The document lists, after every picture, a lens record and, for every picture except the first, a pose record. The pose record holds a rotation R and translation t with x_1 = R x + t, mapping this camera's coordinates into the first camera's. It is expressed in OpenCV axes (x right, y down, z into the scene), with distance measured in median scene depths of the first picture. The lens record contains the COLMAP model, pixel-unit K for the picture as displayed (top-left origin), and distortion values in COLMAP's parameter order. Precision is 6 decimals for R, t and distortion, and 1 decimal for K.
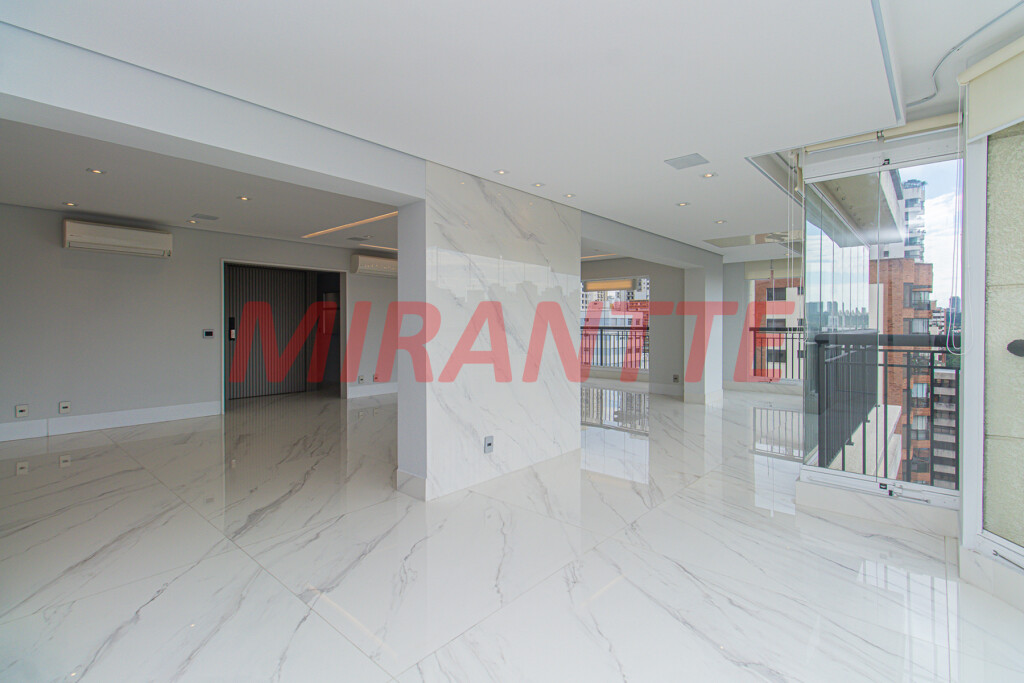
lens RADIAL K [[475.0, 0, 518.6], [0, 475.0, 336.3], [0, 0, 1]] dist [0.001228, 0.000118]
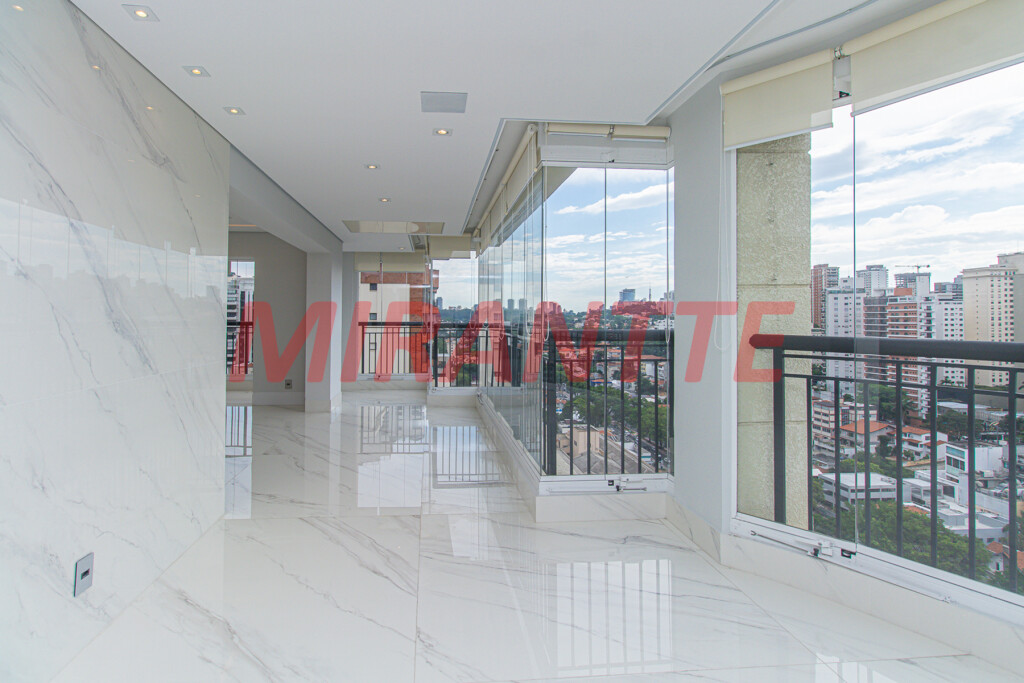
lens RADIAL K [[500.8, 0, 476.4], [0, 500.8, 313.4], [0, 0, 1]] dist [0.001076, 0.000080]
pose [[0.706205, 0.007526, 0.707968, -0.166119], [0.016881, 0.999480, -0.027464, -0.013959], [-0.707806, 0.031346, 0.705711, 0.422277]]
